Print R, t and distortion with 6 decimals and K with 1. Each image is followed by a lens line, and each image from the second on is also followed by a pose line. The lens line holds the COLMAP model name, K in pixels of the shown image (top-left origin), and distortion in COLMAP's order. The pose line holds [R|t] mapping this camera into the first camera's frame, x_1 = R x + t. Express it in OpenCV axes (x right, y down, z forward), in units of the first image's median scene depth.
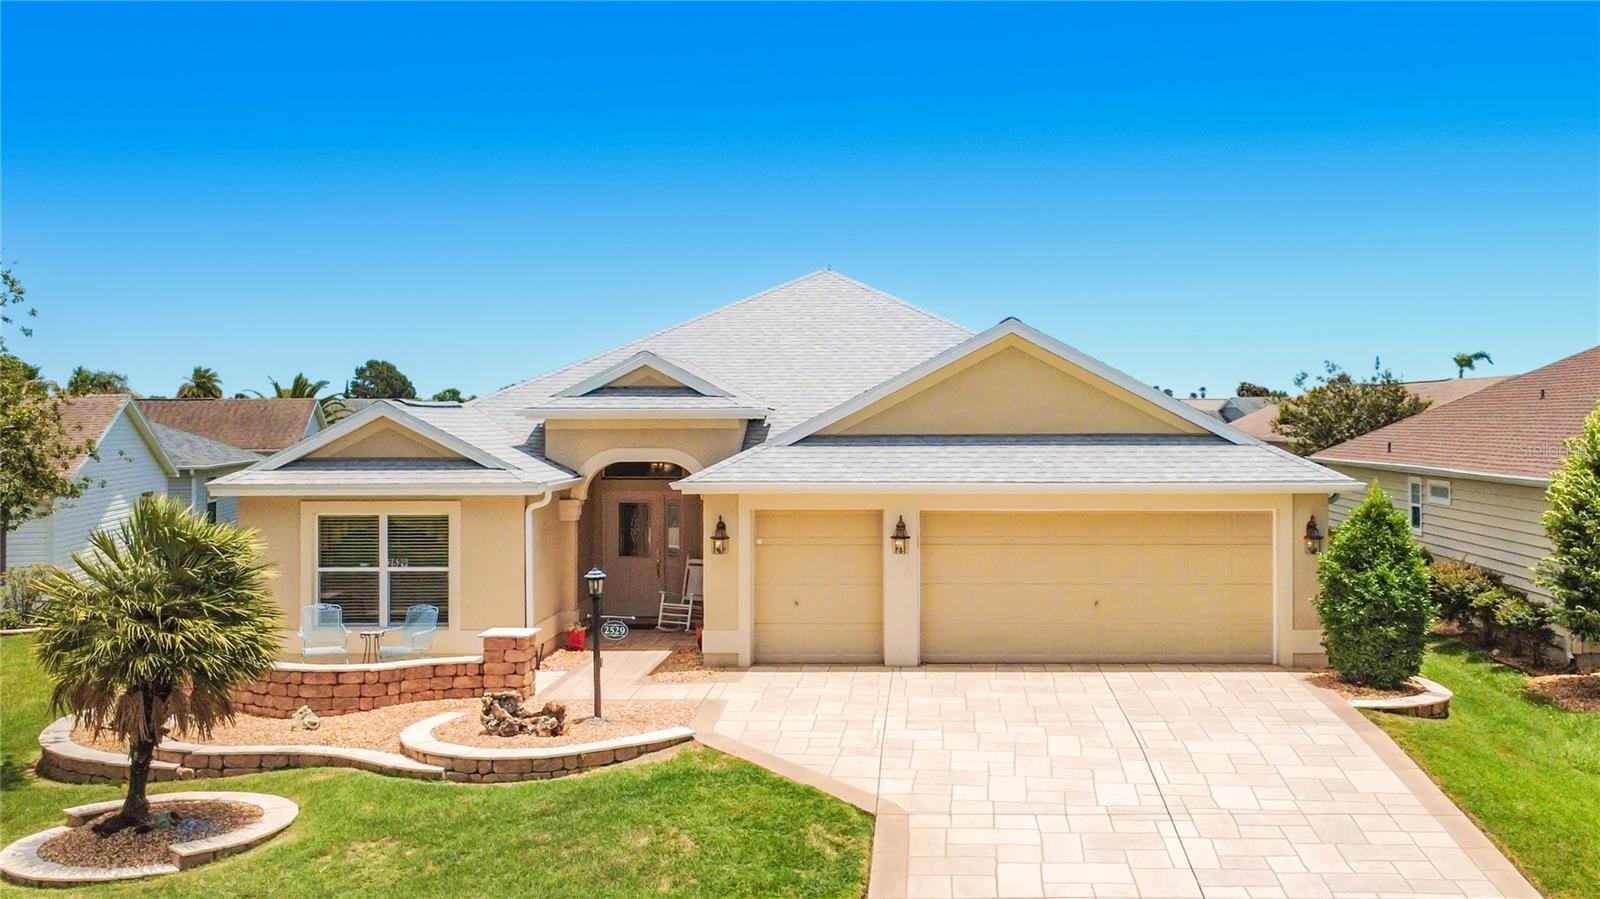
lens RADIAL K [[1516.5, 0, 897.1], [0, 1516.5, 448.4], [0, 0, 1]] dist [0.010308, 0.012818]
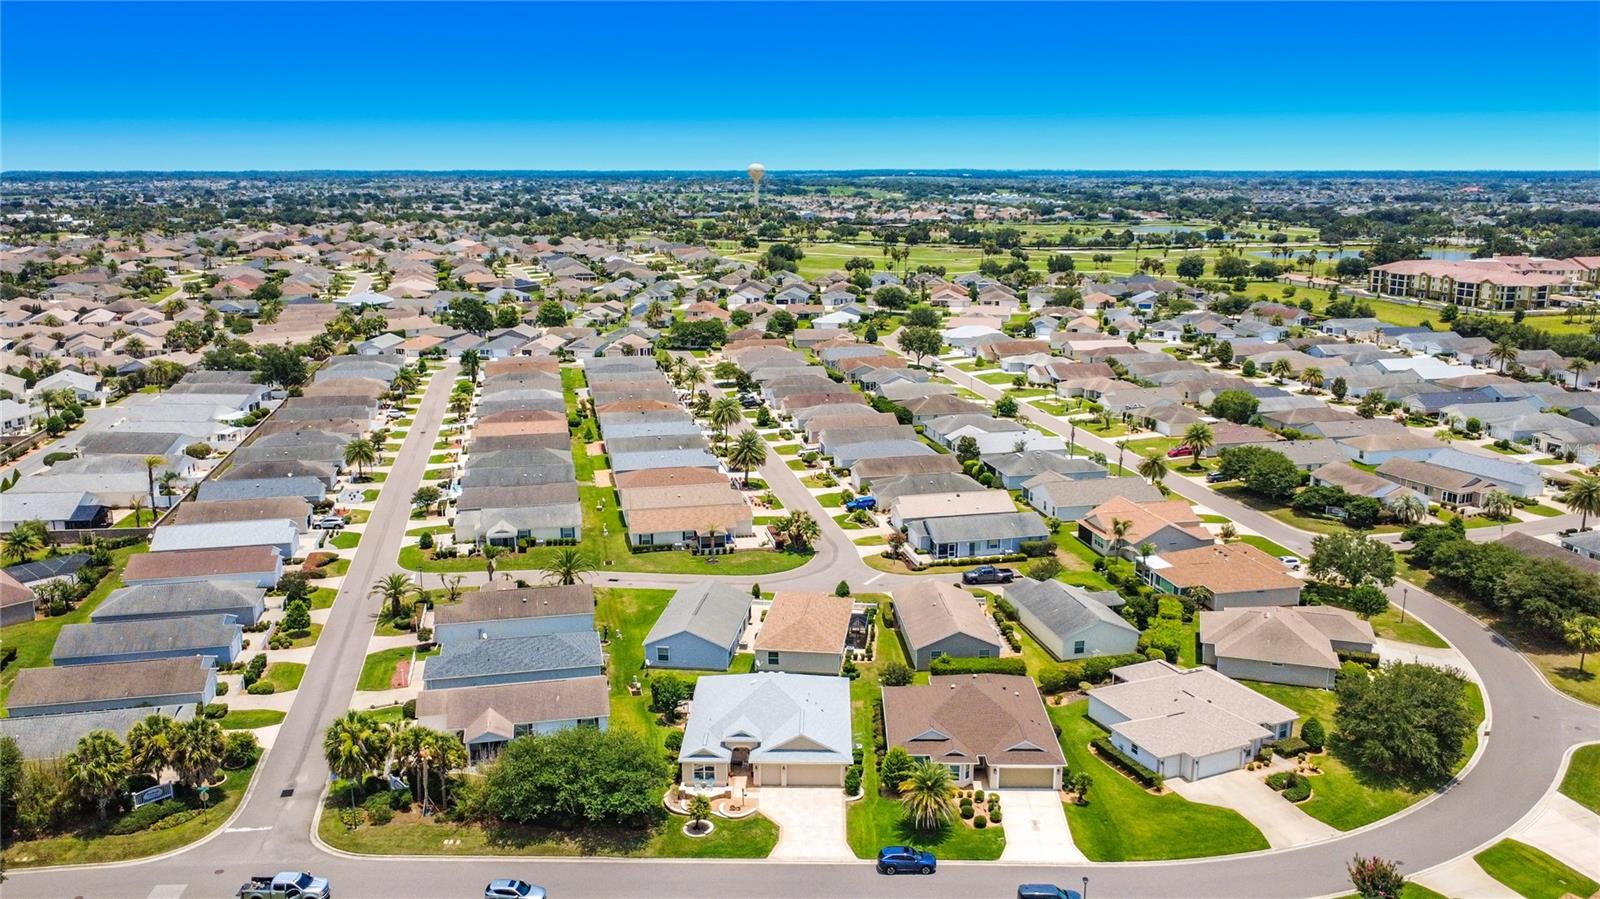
lens RADIAL K [[1223.6, 0, 800.0], [0, 1223.6, 449.5], [0, 0, 1]] dist [-0.010667, -0.002976]
pose [[1.000000, 0.000248, -0.000741, 0.081043], [-0.000090, 0.978638, 0.205589, -2.548524], [0.000776, -0.205589, 0.978638, -4.168422]]
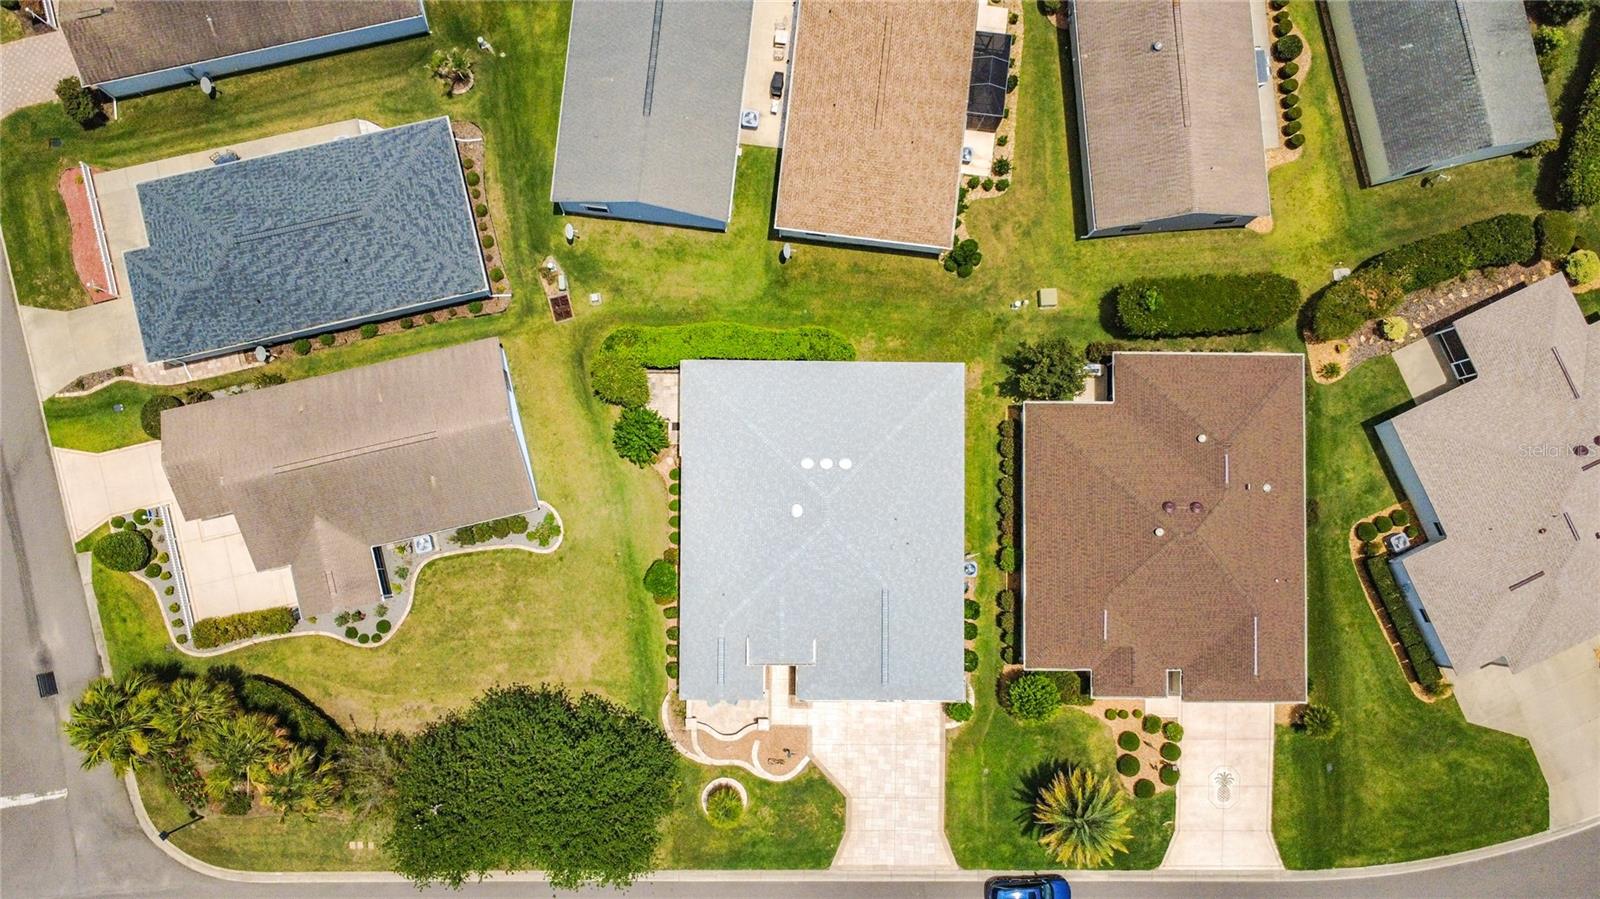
lens RADIAL K [[1219.2, 0, 800.0], [0, 1219.2, 449.5], [0, 0, 1]] dist [-0.003426, 0.010478]
pose [[0.999383, -0.016365, 0.031091, -0.241419], [-0.030139, 0.055549, 0.998001, -3.451699], [-0.018059, -0.998322, 0.055021, 1.583902]]
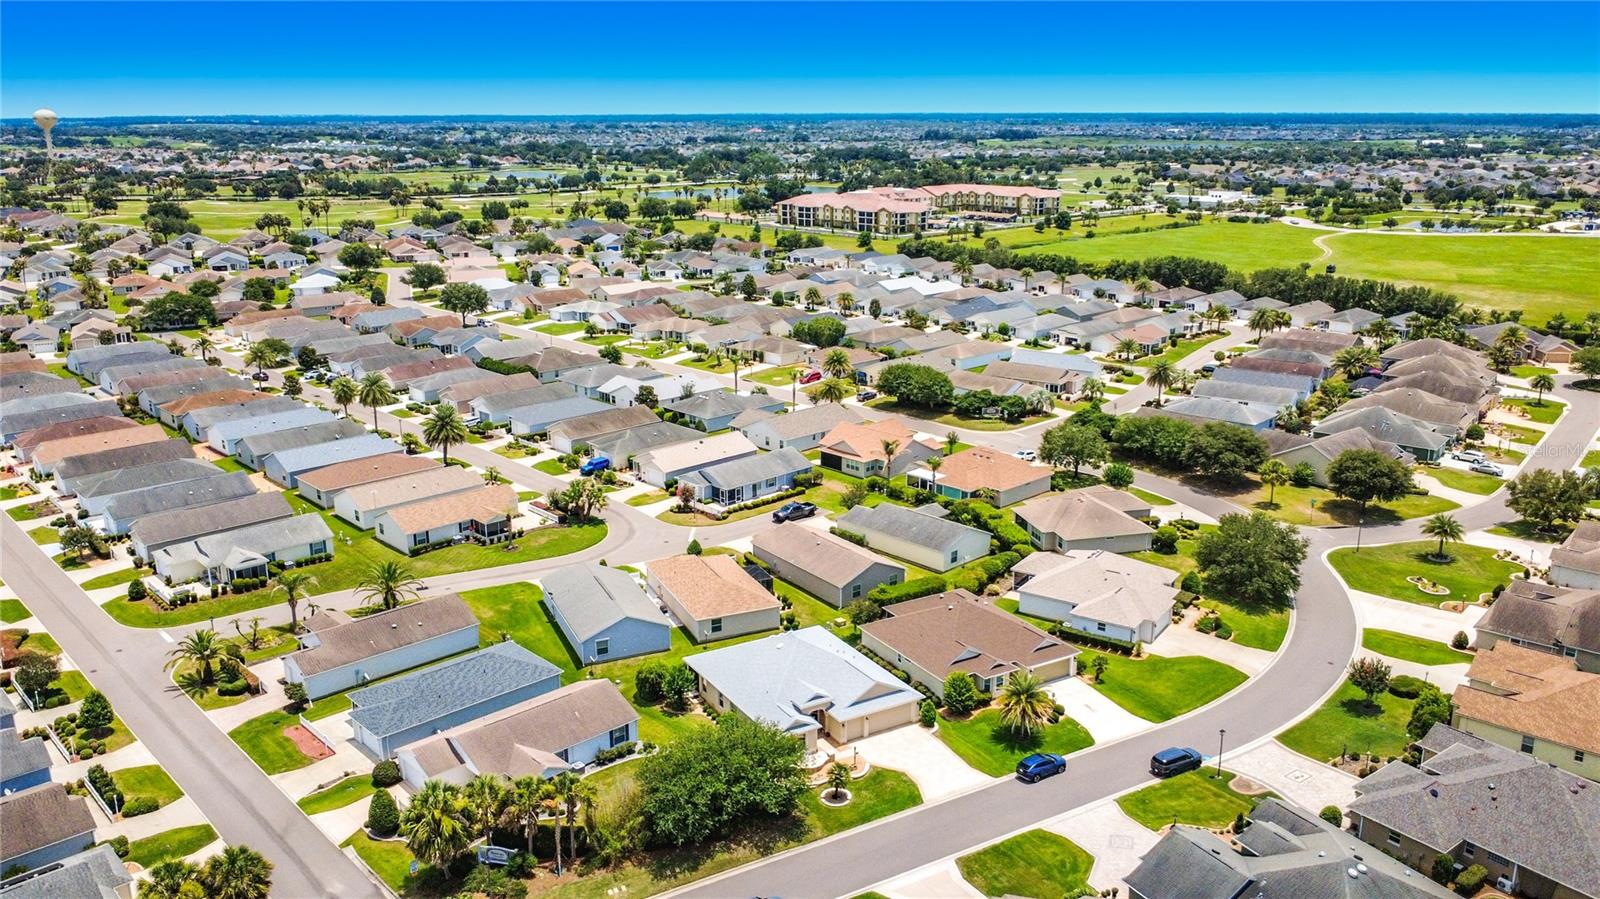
lens RADIAL K [[1223.6, 0, 800.0], [0, 1223.6, 449.5], [0, 0, 1]] dist [-0.010667, -0.002976]
pose [[0.853051, -0.140051, 0.502682, -2.921106], [0.011661, 0.968187, 0.249955, -2.555318], [-0.521697, -0.207363, 0.827546, -3.179022]]
